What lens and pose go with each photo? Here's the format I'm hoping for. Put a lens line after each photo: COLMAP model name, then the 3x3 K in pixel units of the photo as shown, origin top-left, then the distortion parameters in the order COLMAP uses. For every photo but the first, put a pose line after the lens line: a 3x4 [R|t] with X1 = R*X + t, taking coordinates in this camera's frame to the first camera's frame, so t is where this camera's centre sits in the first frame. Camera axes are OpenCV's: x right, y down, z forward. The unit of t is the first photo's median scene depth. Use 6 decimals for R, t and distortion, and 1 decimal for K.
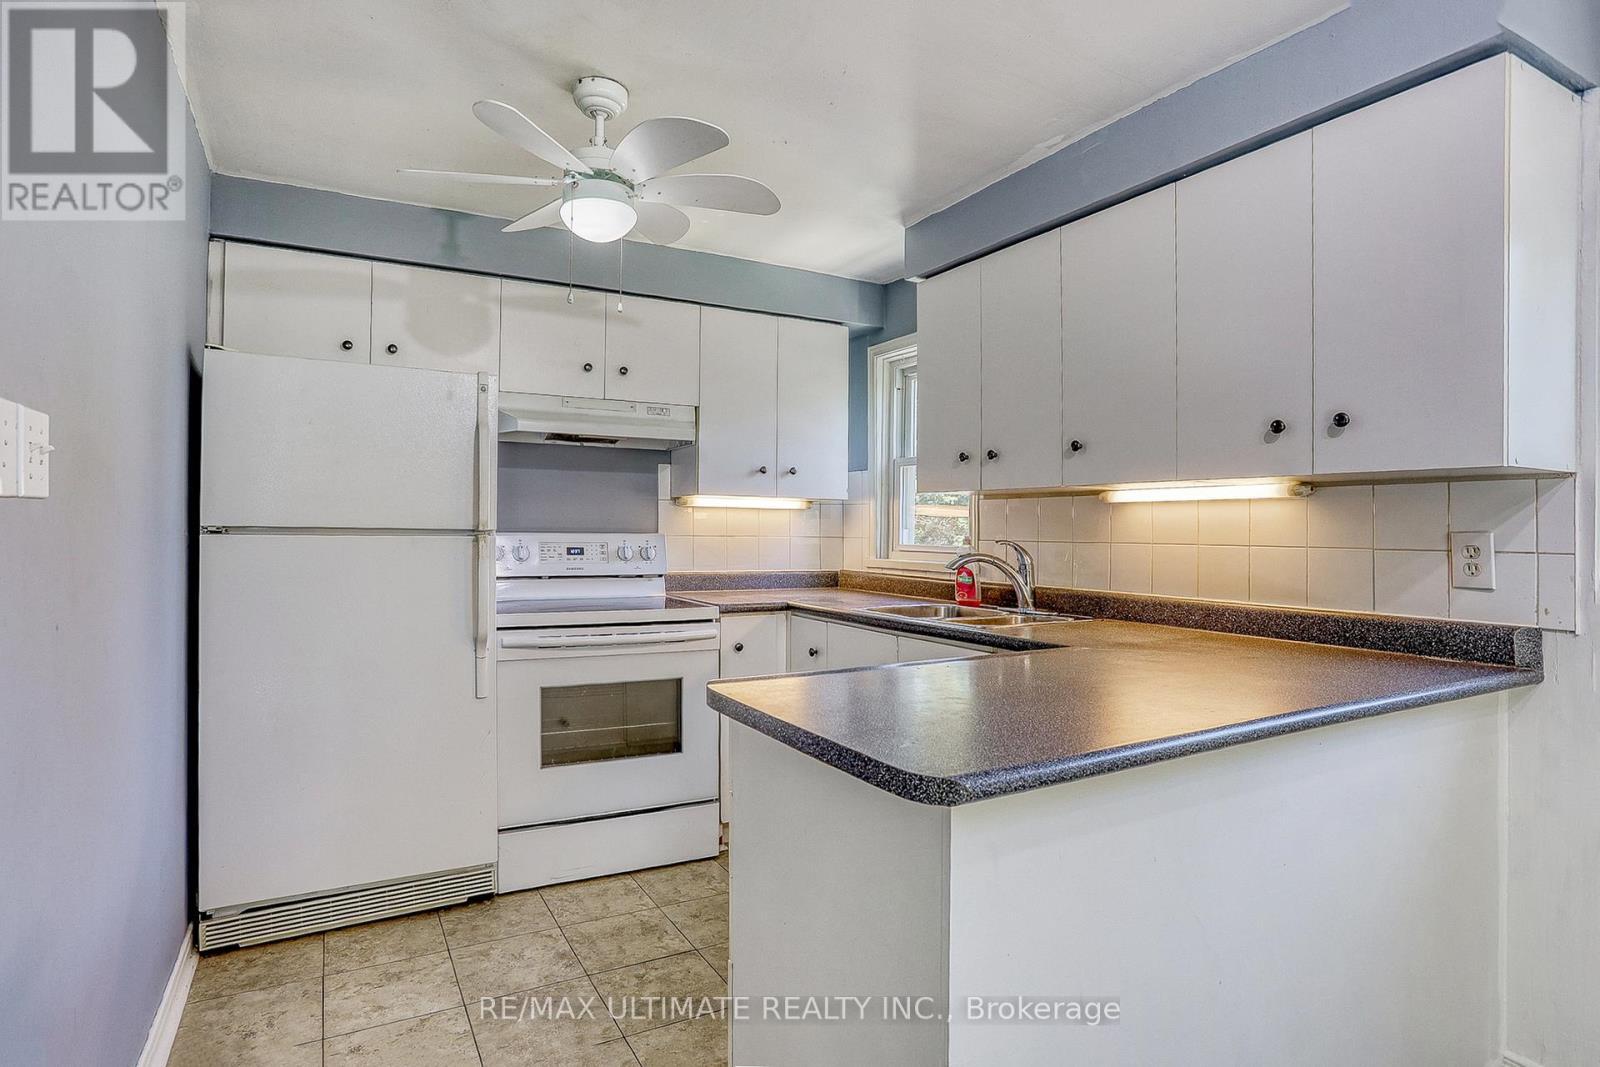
lens RADIAL K [[842.8, 0, 790.6], [0, 842.8, 524.6], [0, 0, 1]] dist [-0.022389, 0.000051]
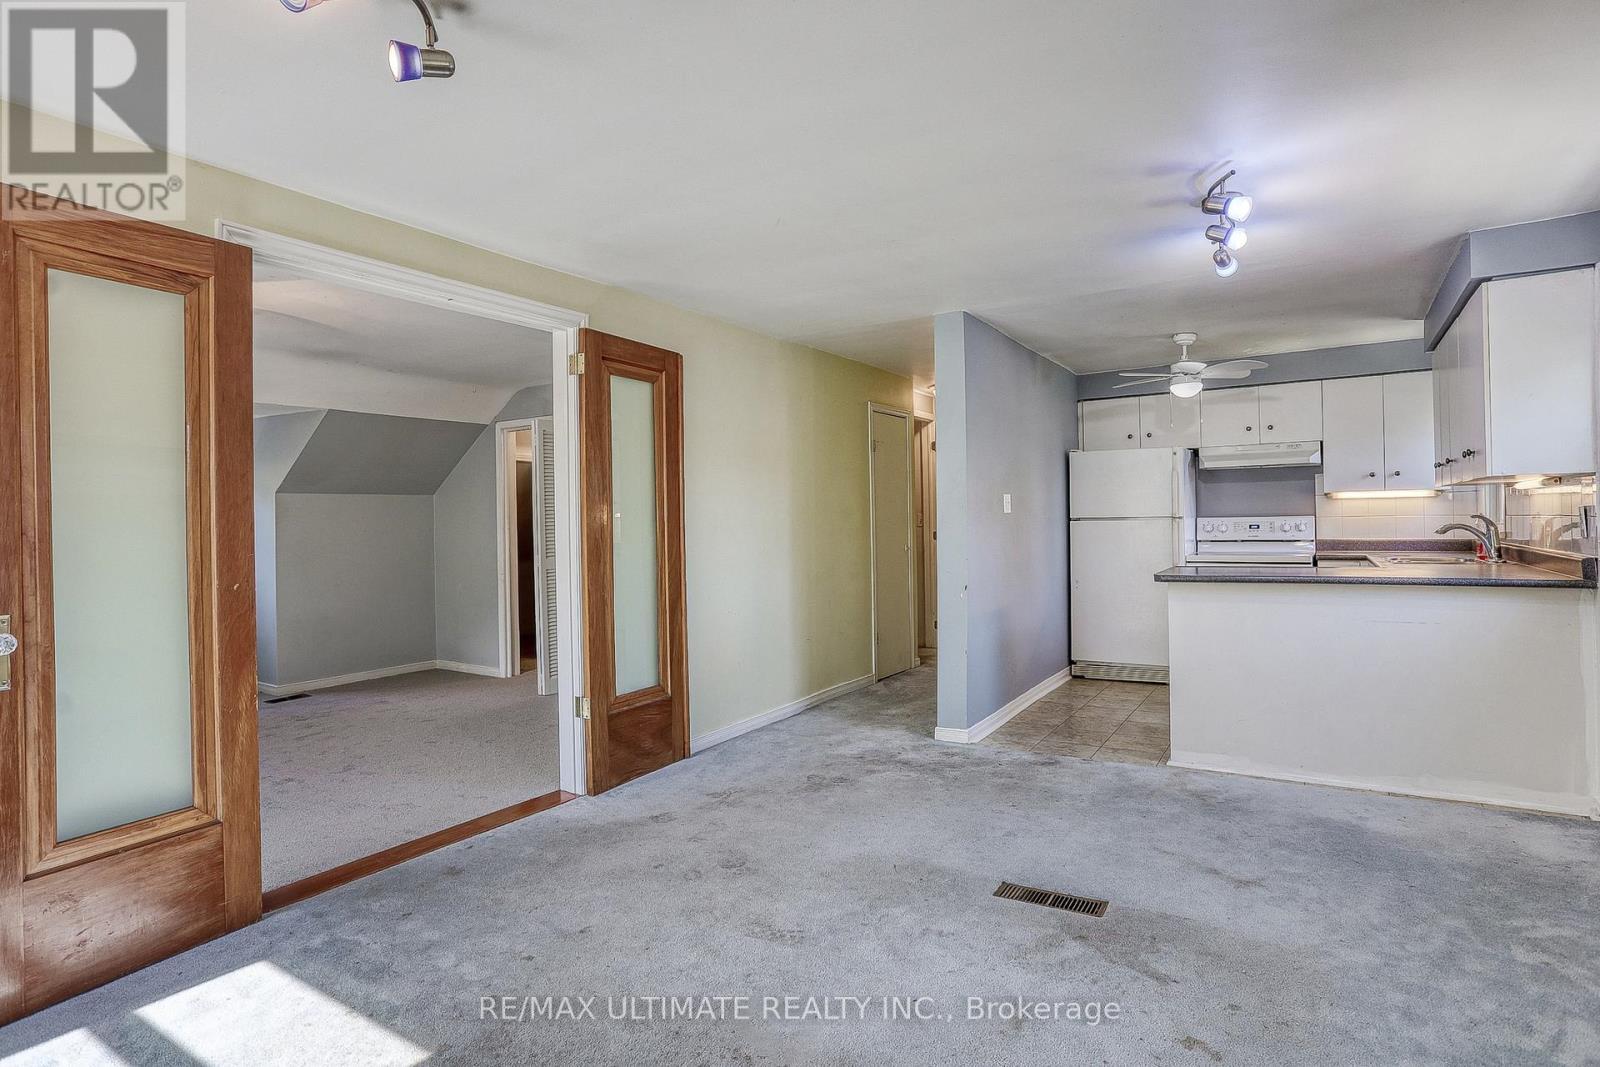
lens RADIAL K [[842.8, 0, 795.6], [0, 842.8, 526.9], [0, 0, 1]] dist [-0.022389, 0.000051]
pose [[0.488988, -0.012381, -0.872203, 0.842691], [0.027148, 0.999631, 0.001030, 0.002915], [0.871868, -0.024182, 0.489144, -0.757625]]
